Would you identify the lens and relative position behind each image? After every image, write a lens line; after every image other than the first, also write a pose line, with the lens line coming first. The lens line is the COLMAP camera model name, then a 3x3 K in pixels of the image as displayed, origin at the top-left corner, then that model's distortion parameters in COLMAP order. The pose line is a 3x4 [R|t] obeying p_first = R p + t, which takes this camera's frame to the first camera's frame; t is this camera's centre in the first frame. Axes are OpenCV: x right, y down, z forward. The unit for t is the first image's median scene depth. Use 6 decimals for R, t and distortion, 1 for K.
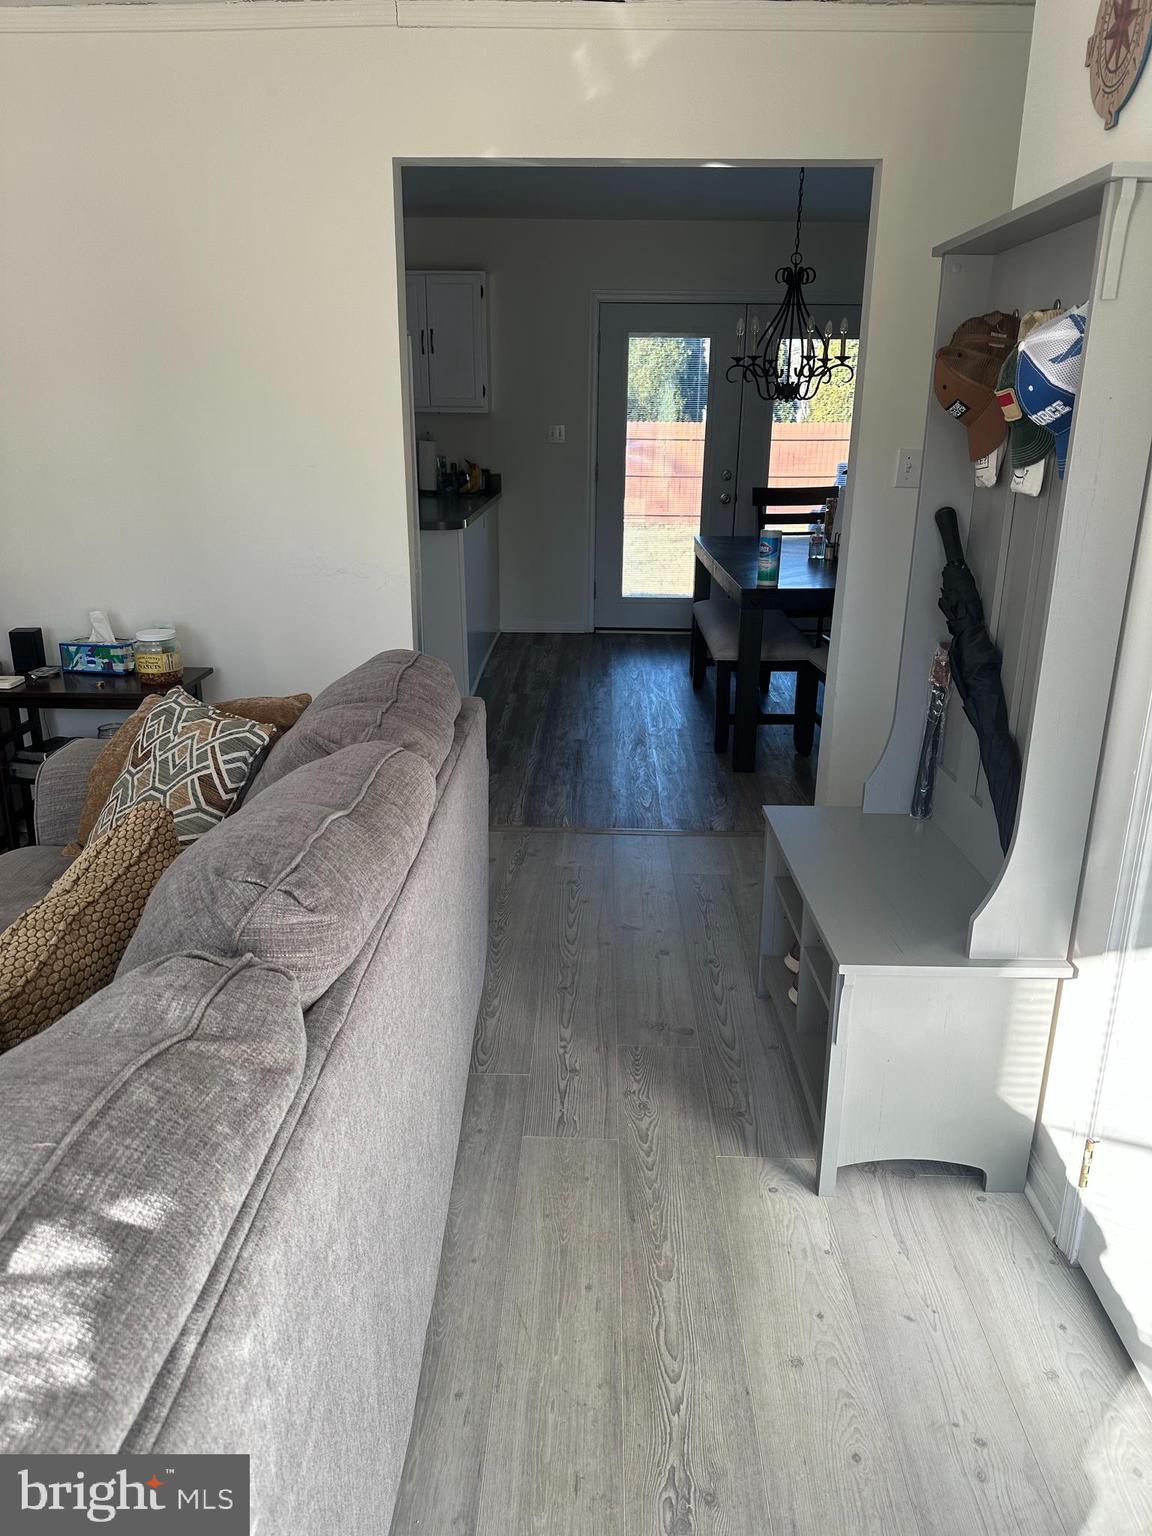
lens RADIAL K [[1074.5, 0, 577.7], [0, 1074.5, 765.1], [0, 0, 1]] dist [0.033383, -0.057350]
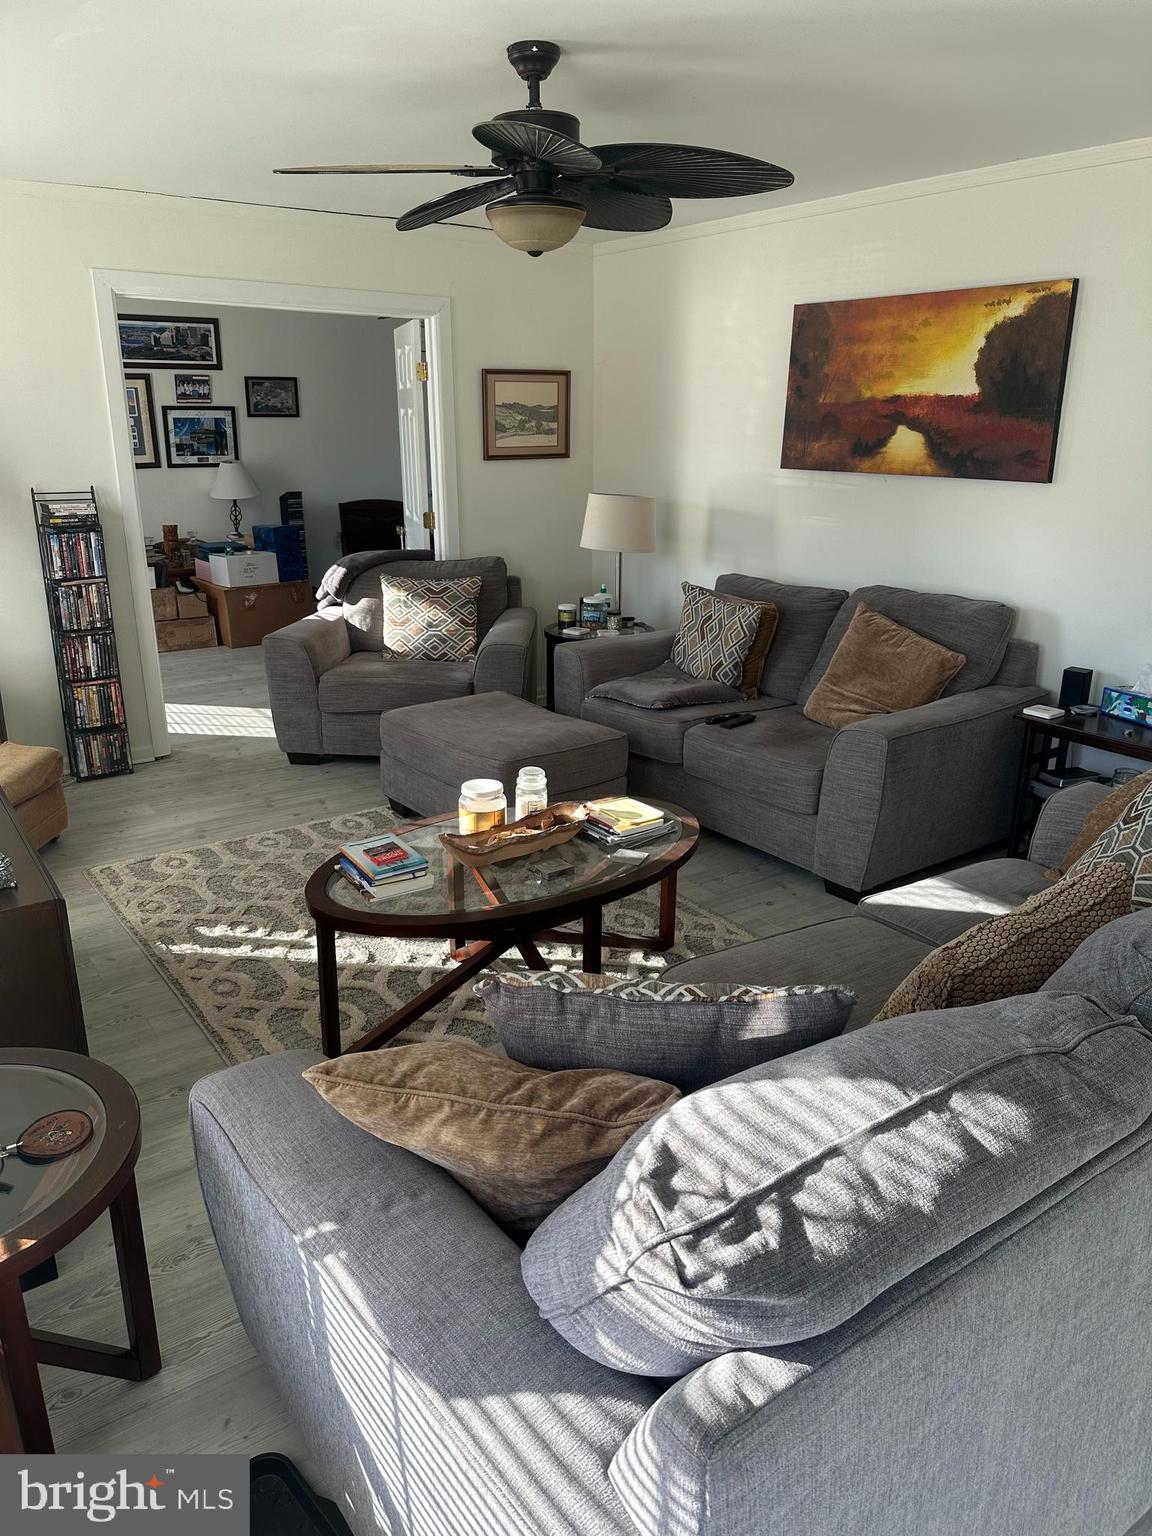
lens RADIAL K [[1074.5, 0, 584.9], [0, 1074.5, 754.1], [0, 0, 1]] dist [0.033383, -0.057350]
pose [[0.601285, 0.238021, -0.762759, 0.084005], [-0.251274, 0.962498, 0.102270, -0.037059], [0.758496, 0.130169, 0.638545, -0.142599]]
